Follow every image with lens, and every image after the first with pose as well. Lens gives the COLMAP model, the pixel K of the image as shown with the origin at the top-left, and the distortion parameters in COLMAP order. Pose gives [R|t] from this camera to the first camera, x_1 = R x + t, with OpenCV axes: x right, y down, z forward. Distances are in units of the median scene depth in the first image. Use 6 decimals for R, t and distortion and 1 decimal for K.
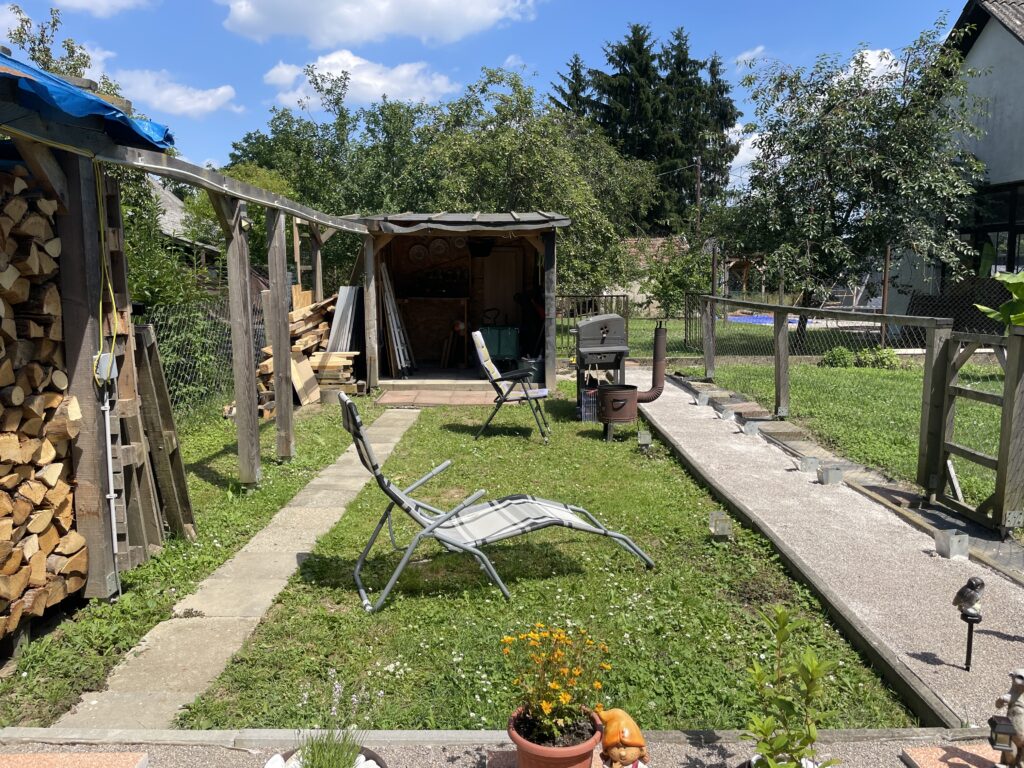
lens RADIAL K [[774.4, 0, 512.0], [0, 774.4, 384.0], [0, 0, 1]] dist [0.115039, -0.153112]
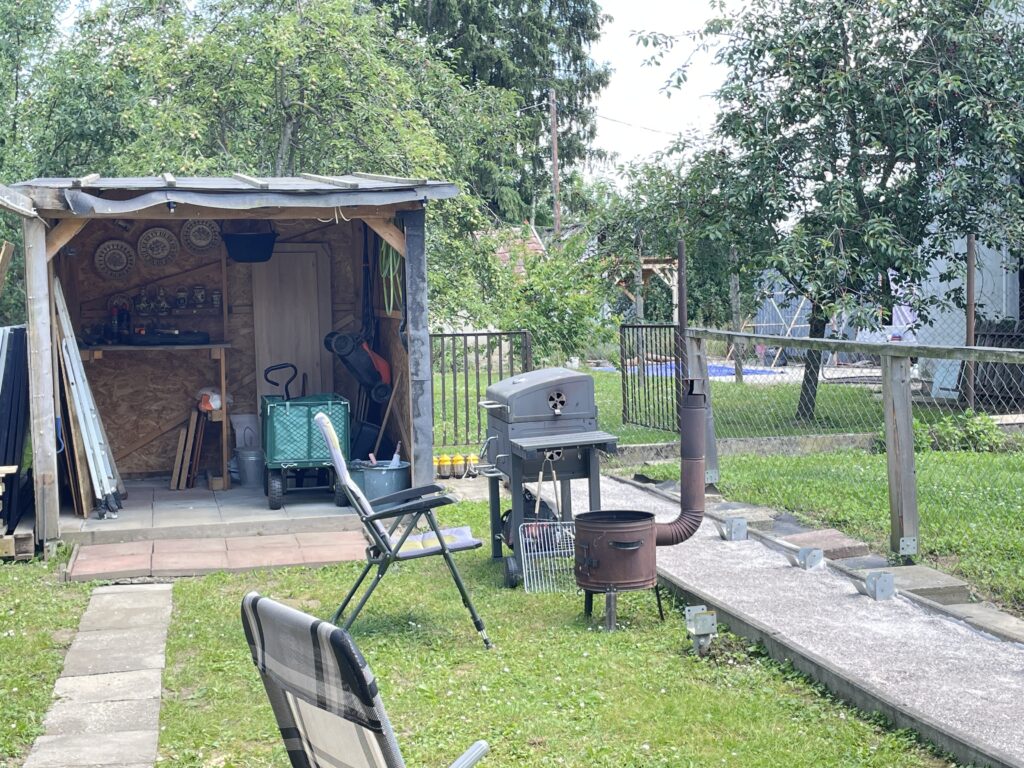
lens RADIAL K [[1422.0, 0, 512.0], [0, 1422.0, 384.0], [0, 0, 1]] dist [0.085508, -0.006002]
pose [[0.977897, -0.033817, 0.206333, -0.085705], [0.049939, 0.996049, -0.073433, -0.012798], [-0.203034, 0.082114, 0.975723, 0.100216]]
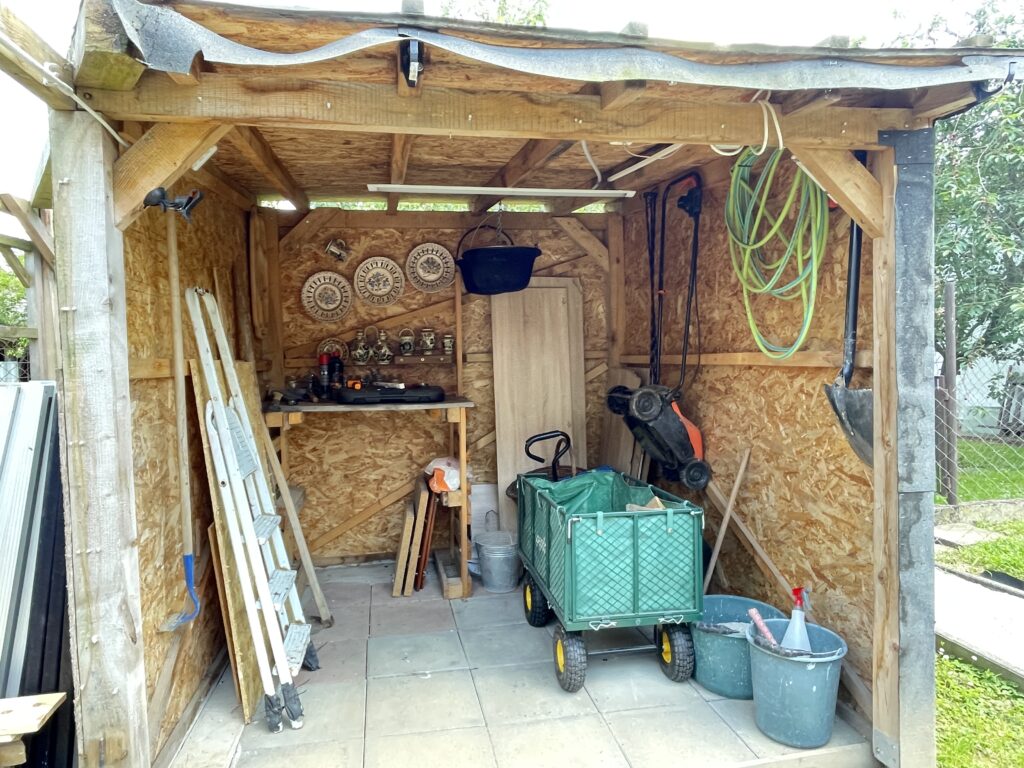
lens RADIAL K [[733.9, 0, 512.0], [0, 733.9, 384.0], [0, 0, 1]] dist [0.004734, 0.002375]
pose [[0.989264, -0.027514, 0.143523, -0.108773], [0.043238, 0.993252, -0.107615, -0.103033], [-0.139594, 0.112666, 0.983778, 0.829060]]
